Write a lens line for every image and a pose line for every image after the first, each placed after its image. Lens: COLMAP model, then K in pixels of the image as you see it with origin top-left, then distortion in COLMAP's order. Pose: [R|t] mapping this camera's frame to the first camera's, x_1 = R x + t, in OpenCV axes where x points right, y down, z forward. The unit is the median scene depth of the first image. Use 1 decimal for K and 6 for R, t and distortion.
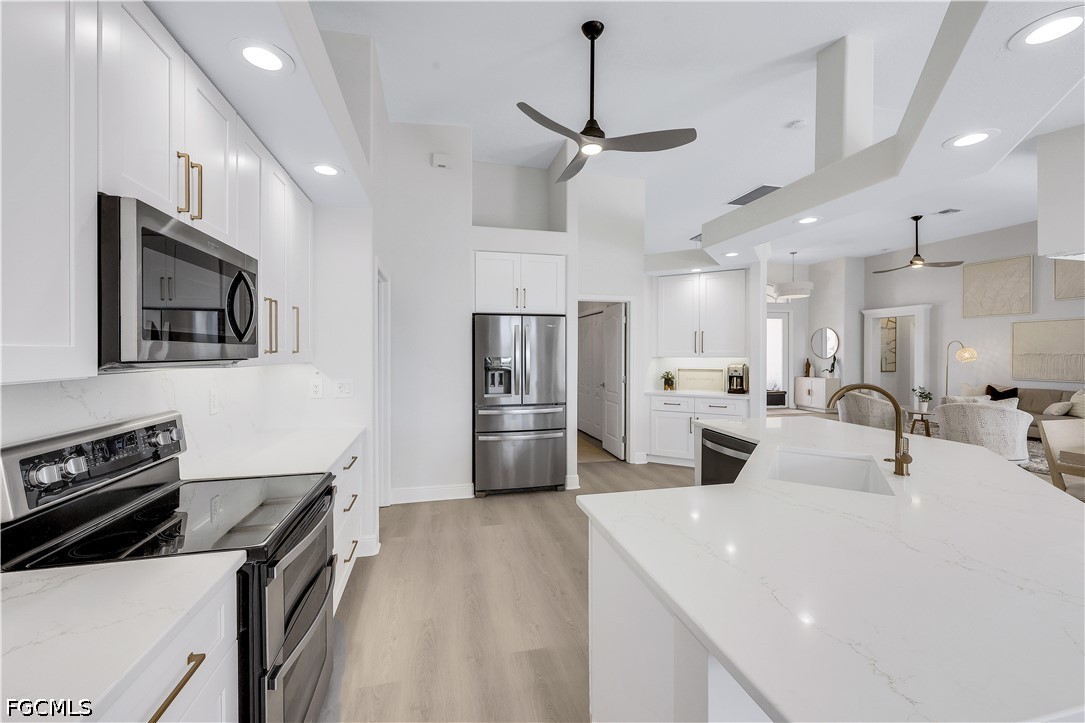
lens RADIAL K [[439.8, 0, 544.7], [0, 439.8, 359.3], [0, 0, 1]] dist [-0.002704, -0.000053]
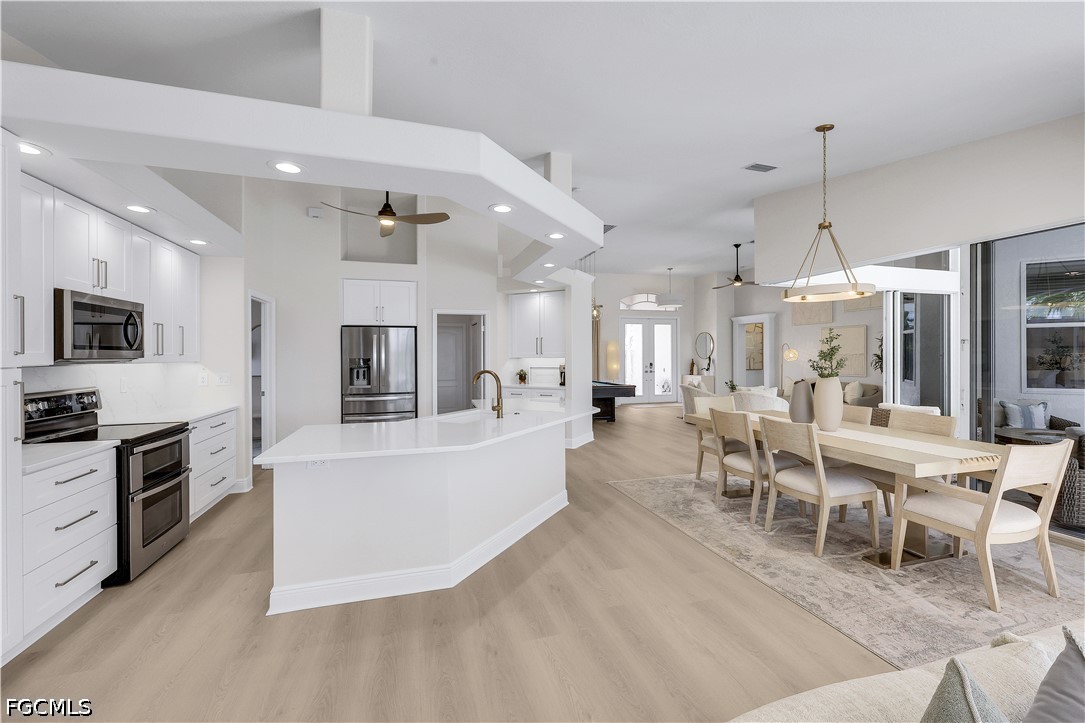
lens RADIAL K [[439.8, 0, 537.2], [0, 439.8, 358.2], [0, 0, 1]] dist [-0.002704, -0.000053]
pose [[0.998501, -0.005259, 0.054472, 0.566795], [0.005685, 0.999954, -0.007682, 0.013610], [-0.054429, 0.007981, 0.998486, -0.584611]]
